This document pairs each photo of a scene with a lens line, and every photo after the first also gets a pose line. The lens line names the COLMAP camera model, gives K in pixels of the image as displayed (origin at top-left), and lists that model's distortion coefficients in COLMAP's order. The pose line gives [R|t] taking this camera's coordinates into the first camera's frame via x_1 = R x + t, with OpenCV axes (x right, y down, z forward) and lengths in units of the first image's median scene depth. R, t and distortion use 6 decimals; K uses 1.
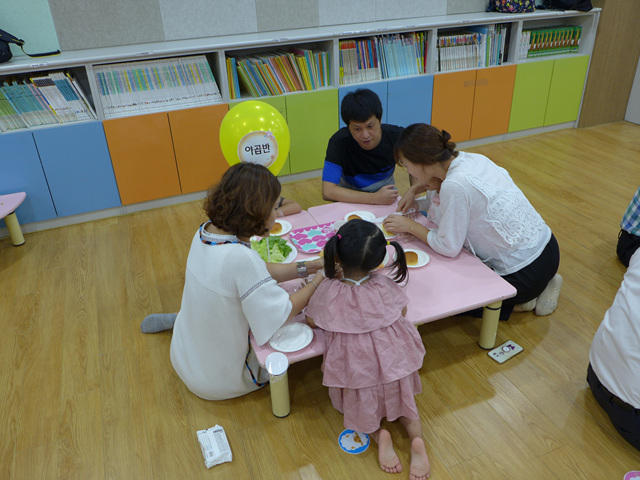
lens RADIAL K [[515.0, 0, 320.0], [0, 515.0, 240.0], [0, 0, 1]] dist [-0.026957, -0.004065]
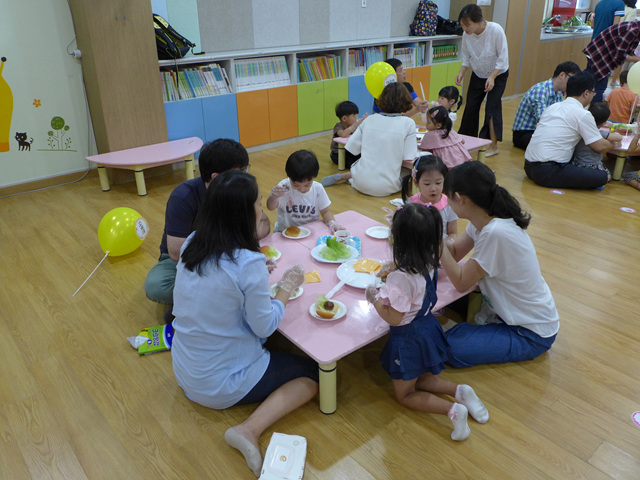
lens RADIAL K [[515.0, 0, 320.0], [0, 515.0, 240.0], [0, 0, 1]] dist [-0.026957, -0.004065]
pose [[0.945034, -0.117847, 0.304996, -0.683643], [0.143847, 0.987519, -0.064143, 0.357937], [-0.293630, 0.104490, 0.950191, -0.570861]]
